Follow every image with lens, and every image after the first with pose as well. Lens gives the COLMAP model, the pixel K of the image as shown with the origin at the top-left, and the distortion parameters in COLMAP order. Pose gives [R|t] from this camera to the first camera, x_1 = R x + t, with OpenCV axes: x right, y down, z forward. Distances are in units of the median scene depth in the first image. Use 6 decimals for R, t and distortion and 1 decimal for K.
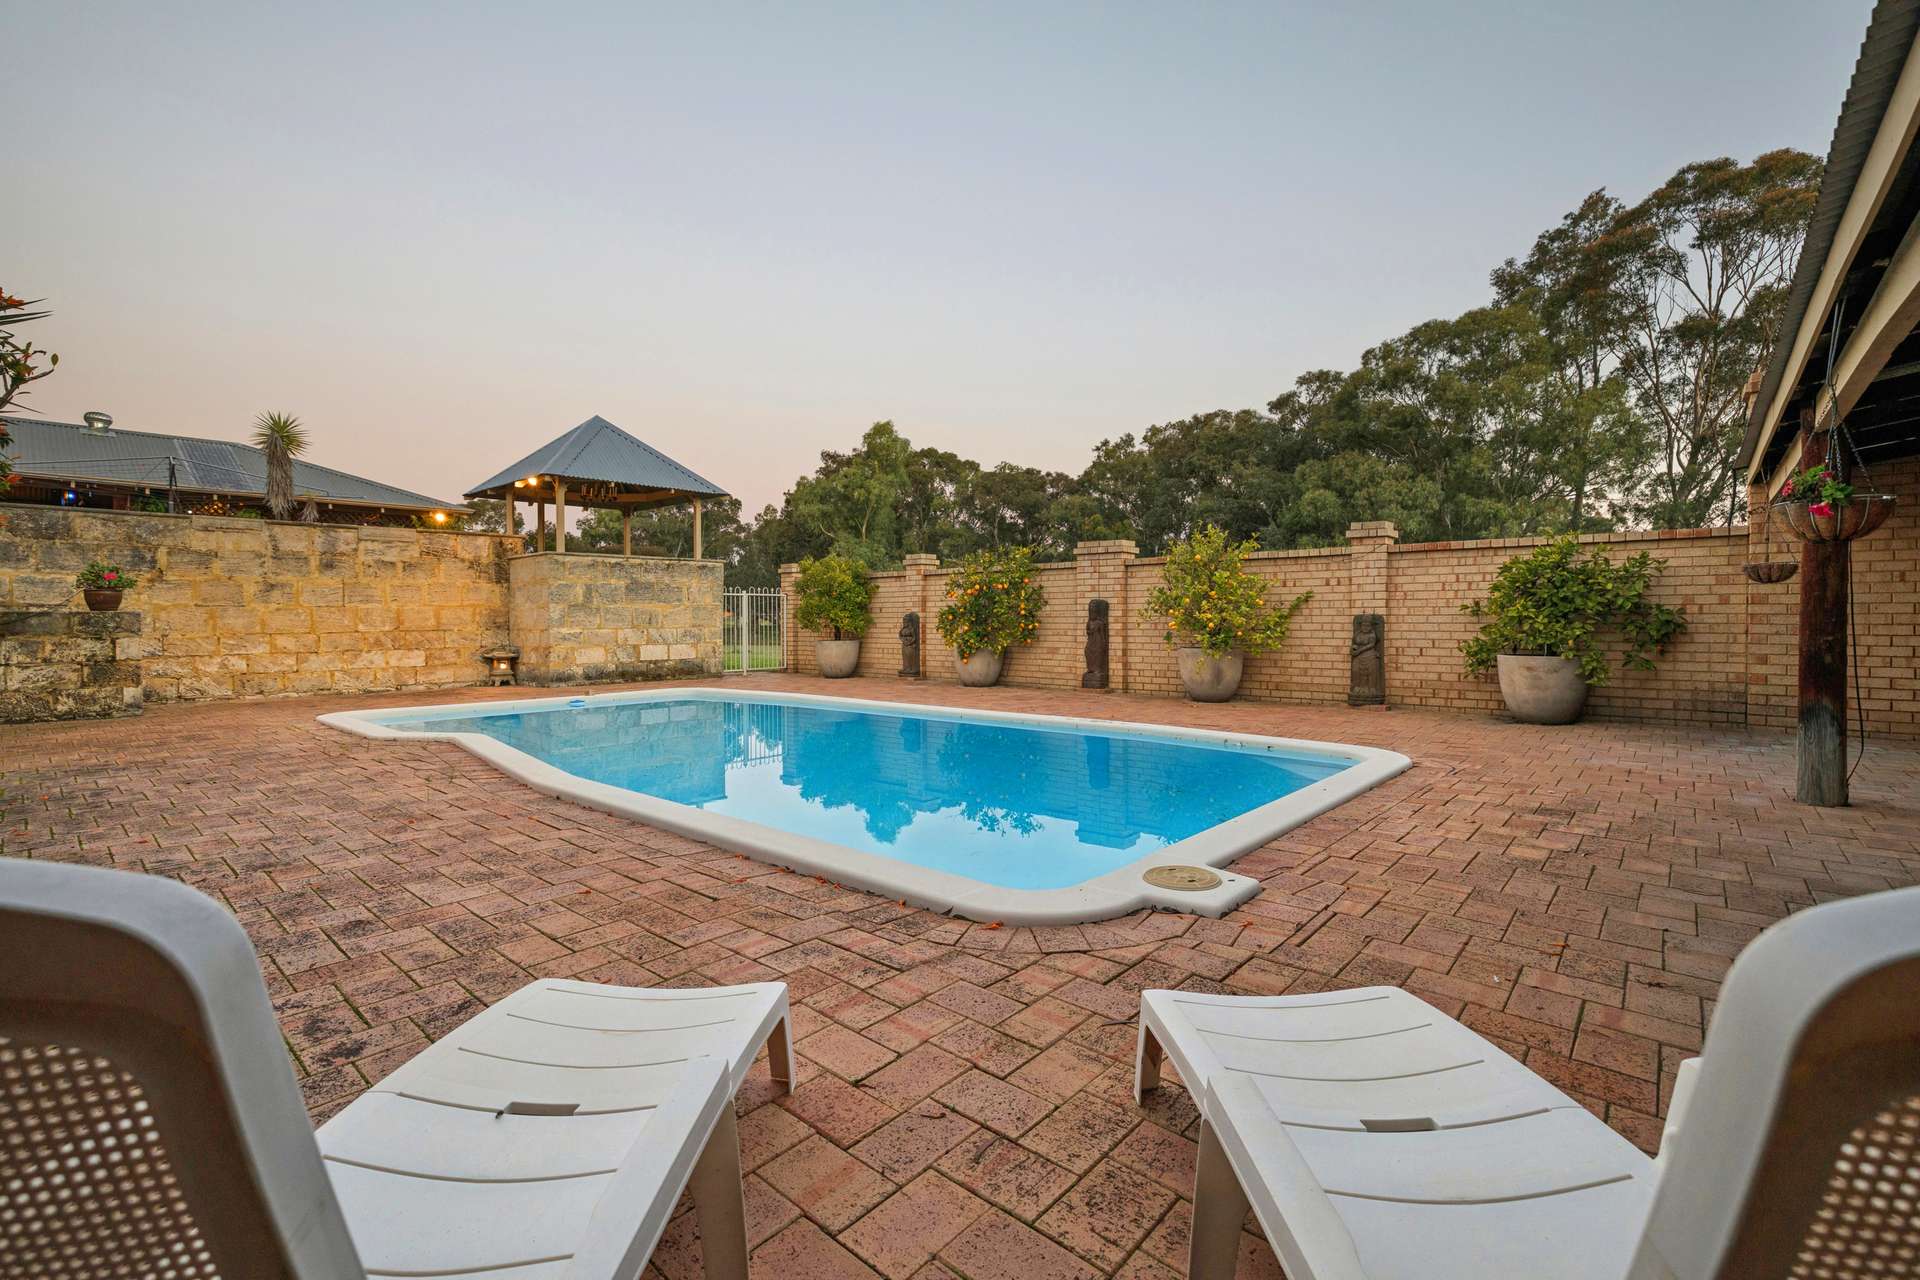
lens RADIAL K [[818.8, 0, 947.4], [0, 818.8, 633.0], [0, 0, 1]] dist [-0.017909, 0.010308]
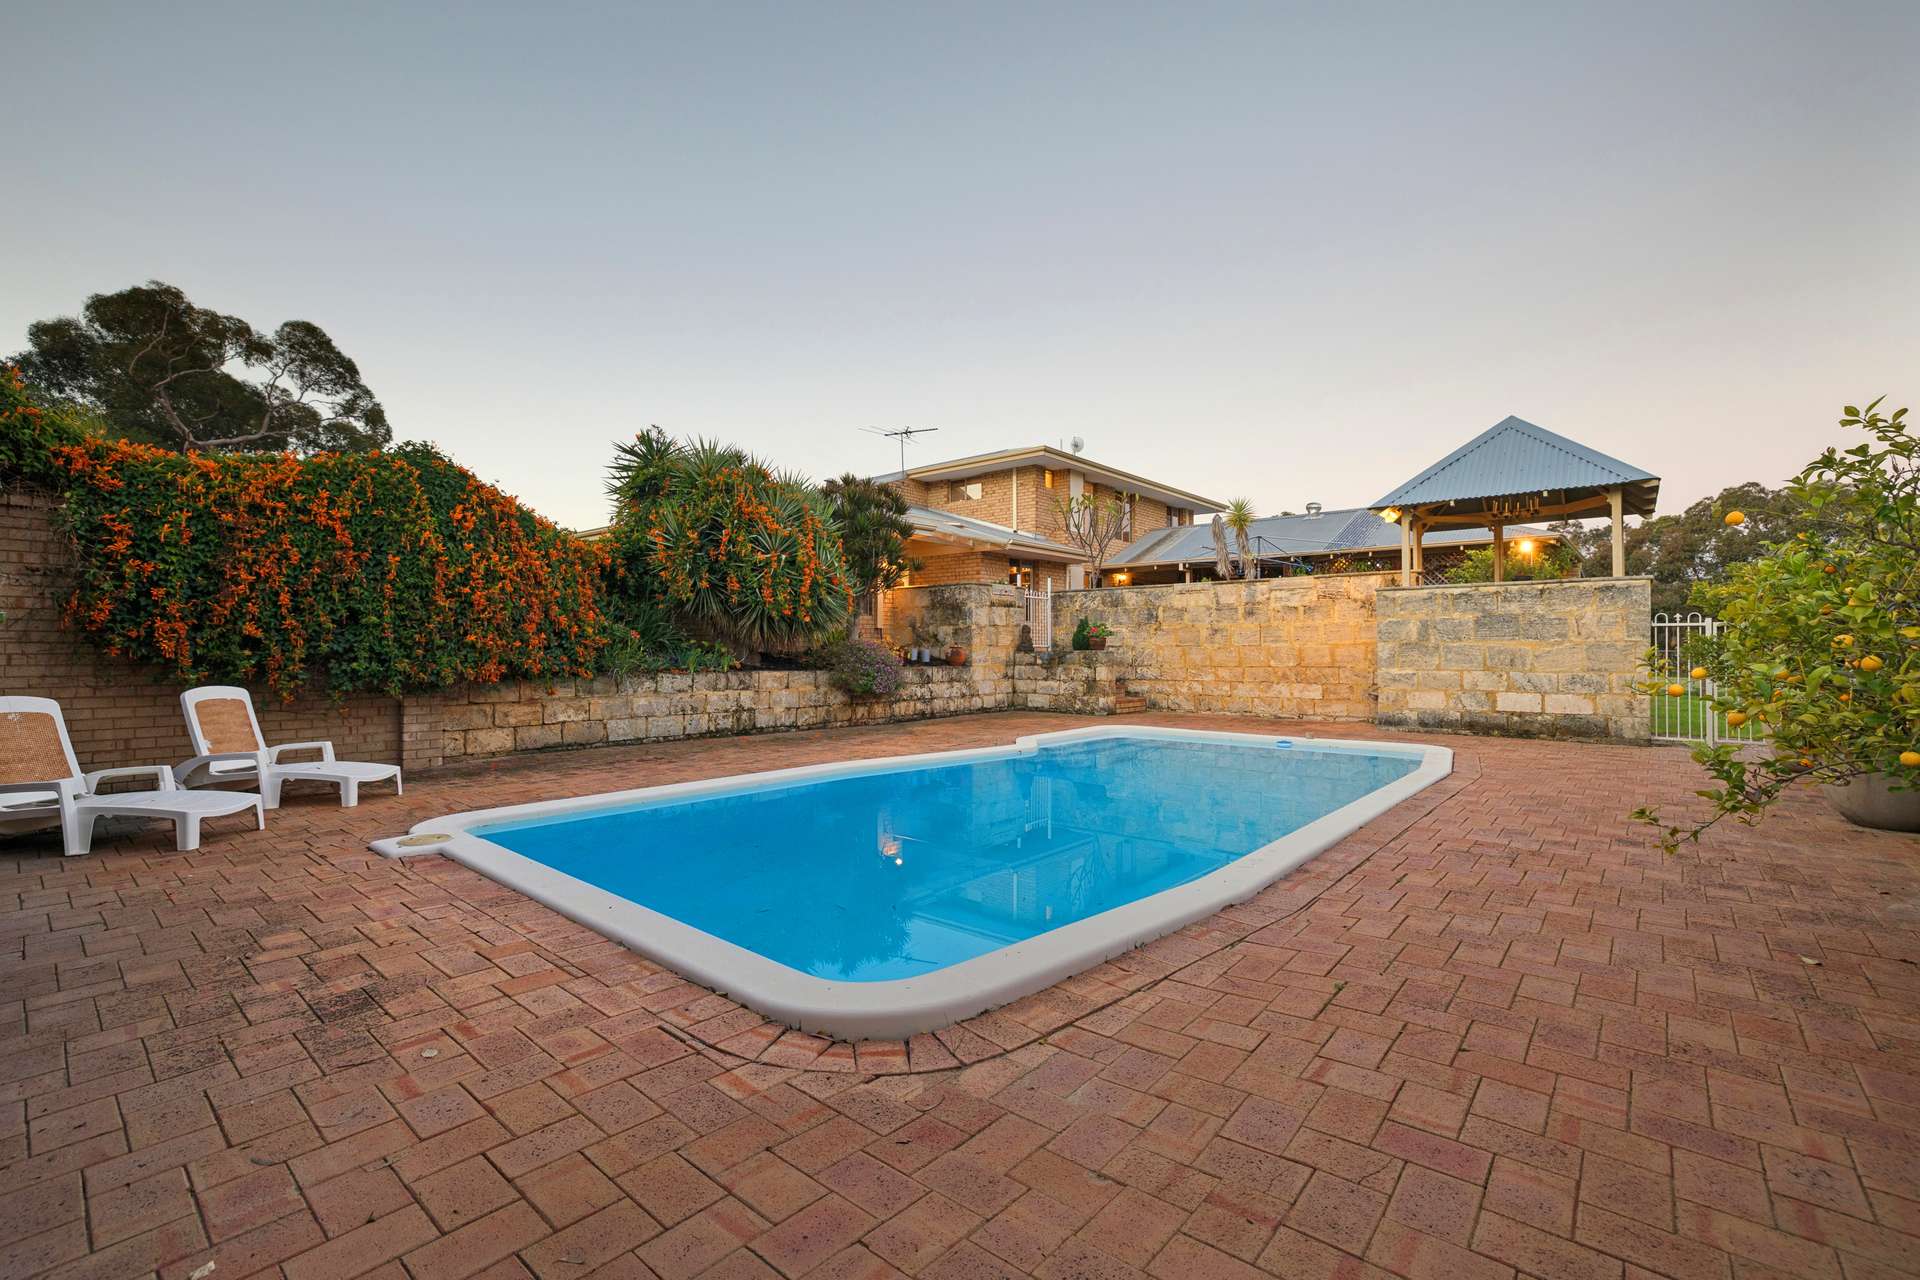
lens RADIAL K [[818.8, 0, 947.4], [0, 818.8, 633.0], [0, 0, 1]] dist [-0.017909, 0.010308]
pose [[0.041437, -0.013816, -0.999046, 0.450214], [-0.018332, 0.999726, -0.014585, -0.023869], [0.998973, 0.018919, 0.041173, 0.458020]]
